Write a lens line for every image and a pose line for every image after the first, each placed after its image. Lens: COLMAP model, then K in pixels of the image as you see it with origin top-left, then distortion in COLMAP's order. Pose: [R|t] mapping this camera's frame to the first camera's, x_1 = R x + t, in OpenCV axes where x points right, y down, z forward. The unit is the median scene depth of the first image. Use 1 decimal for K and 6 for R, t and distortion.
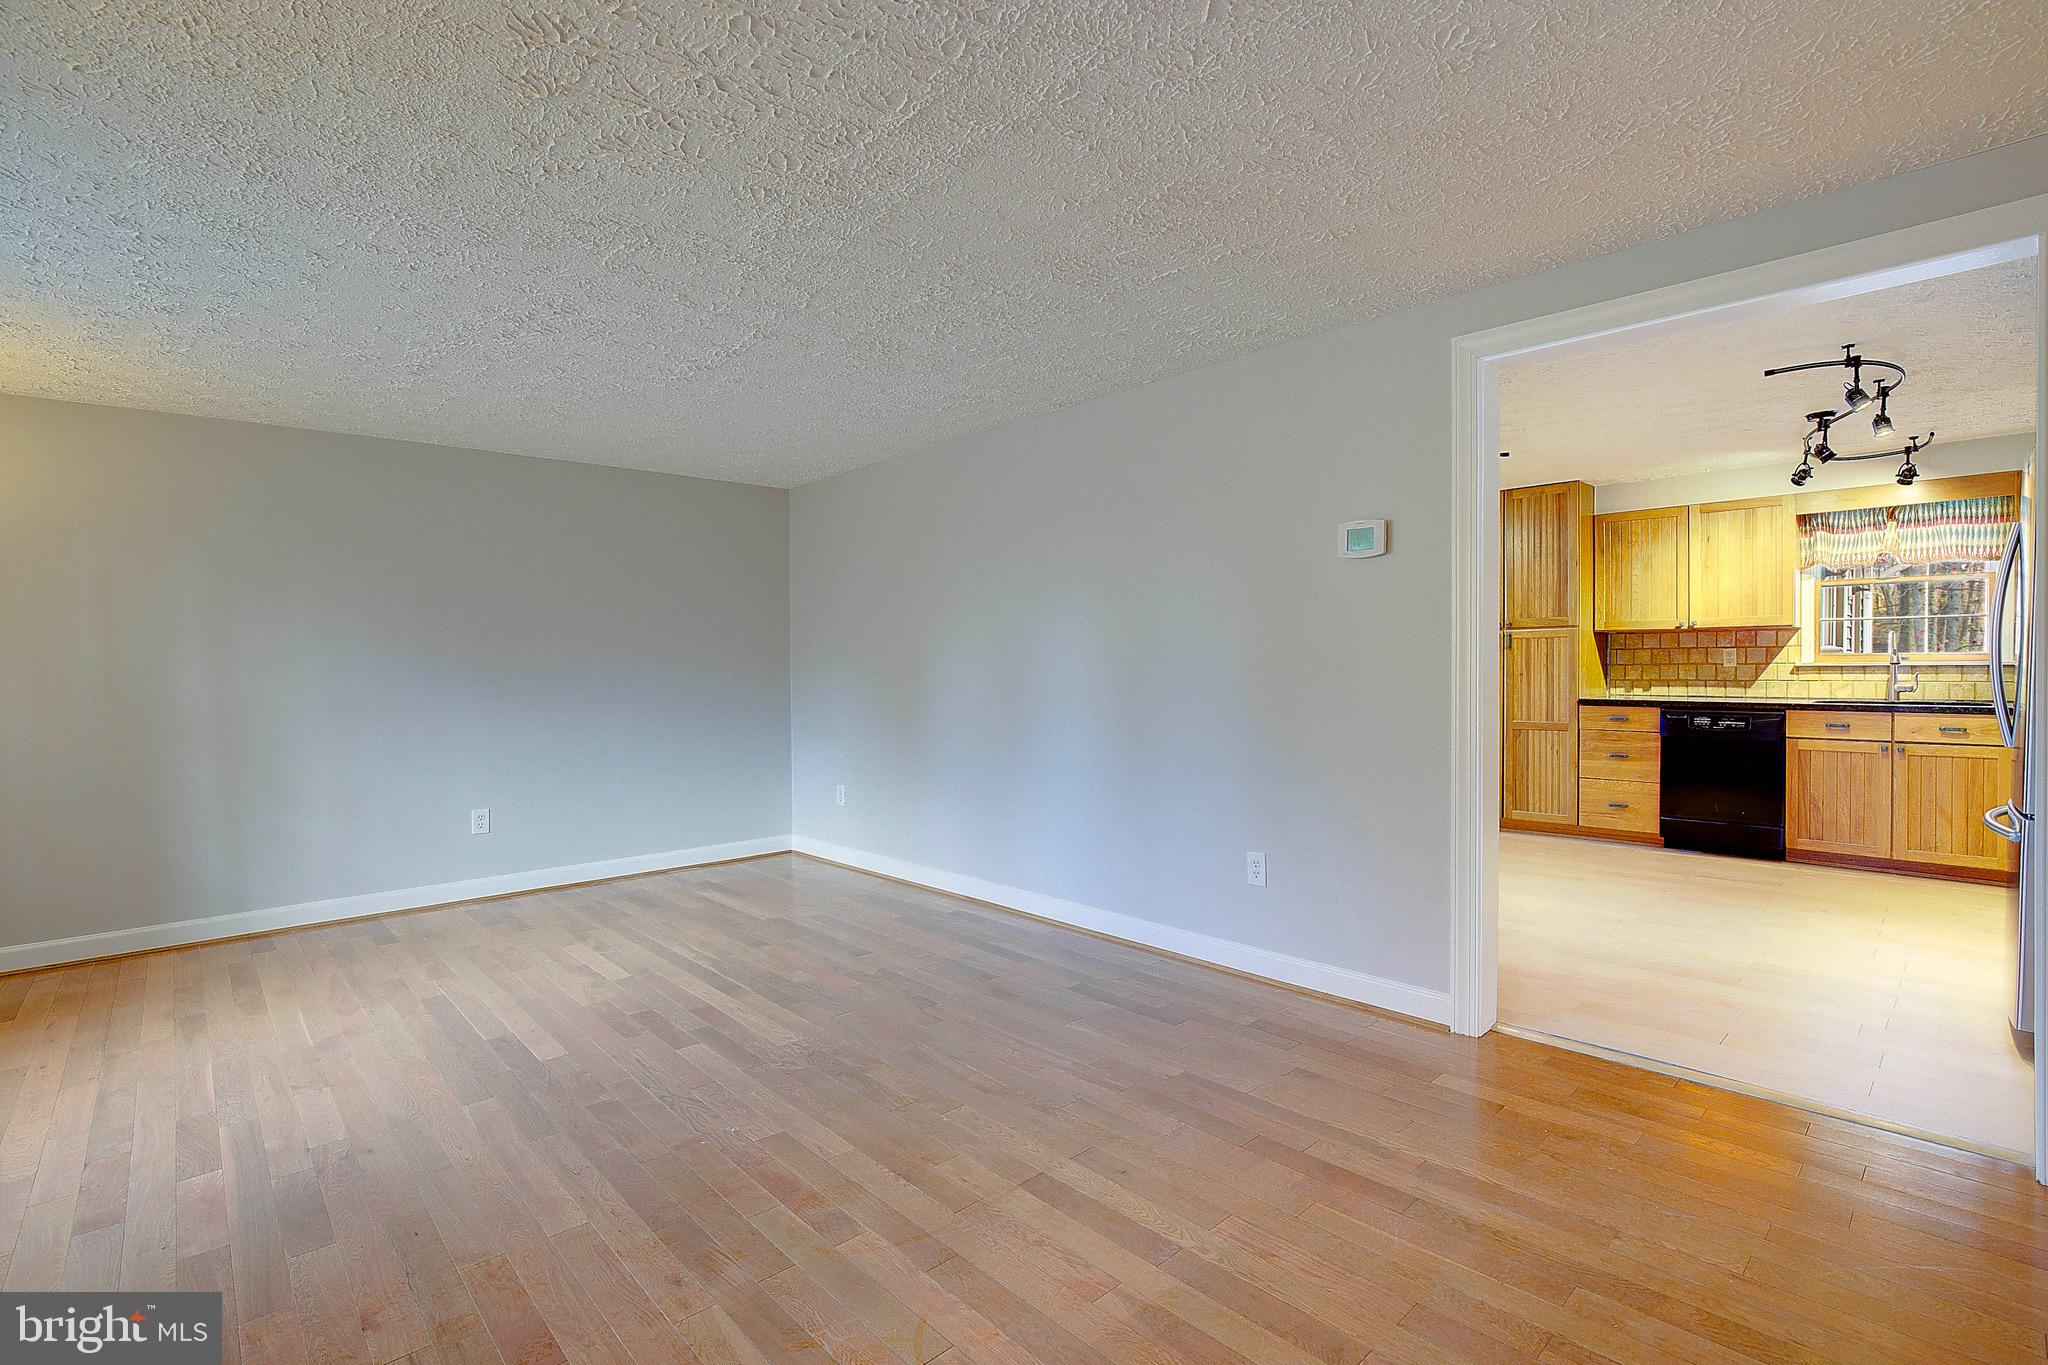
lens RADIAL K [[945.6, 0, 1014.1], [0, 945.6, 682.4], [0, 0, 1]] dist [-0.023866, 0.002721]
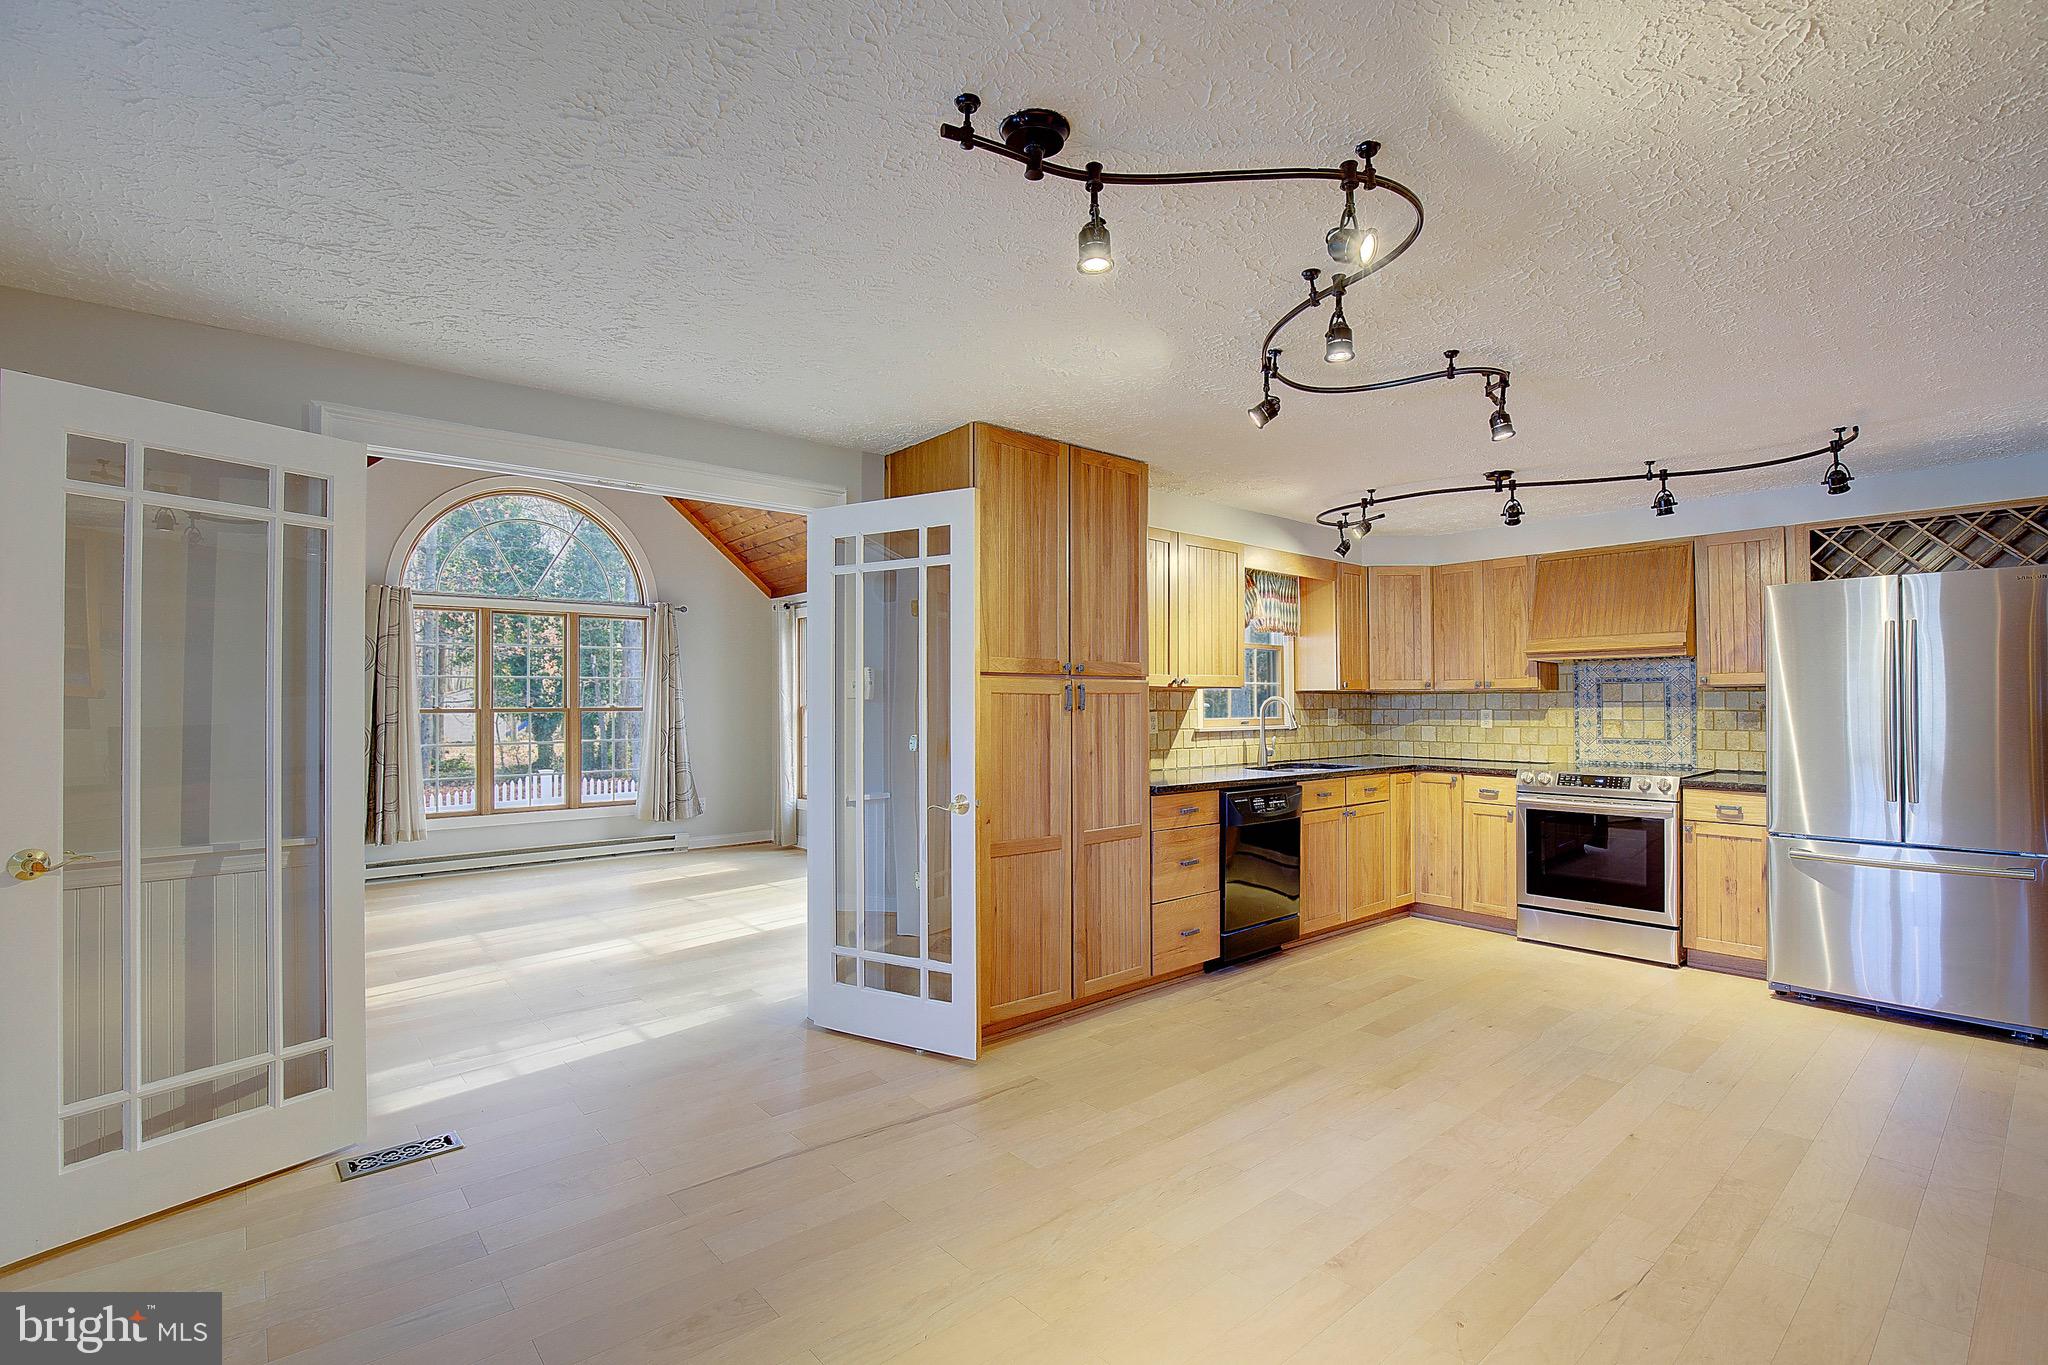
lens RADIAL K [[945.6, 0, 1023.3], [0, 945.6, 682.5], [0, 0, 1]] dist [-0.023866, 0.002721]
pose [[0.005976, 0.031469, 0.999487, -0.079161], [0.018767, 0.999325, -0.031577, -0.038286], [-0.999806, 0.018946, 0.005381, 1.120857]]
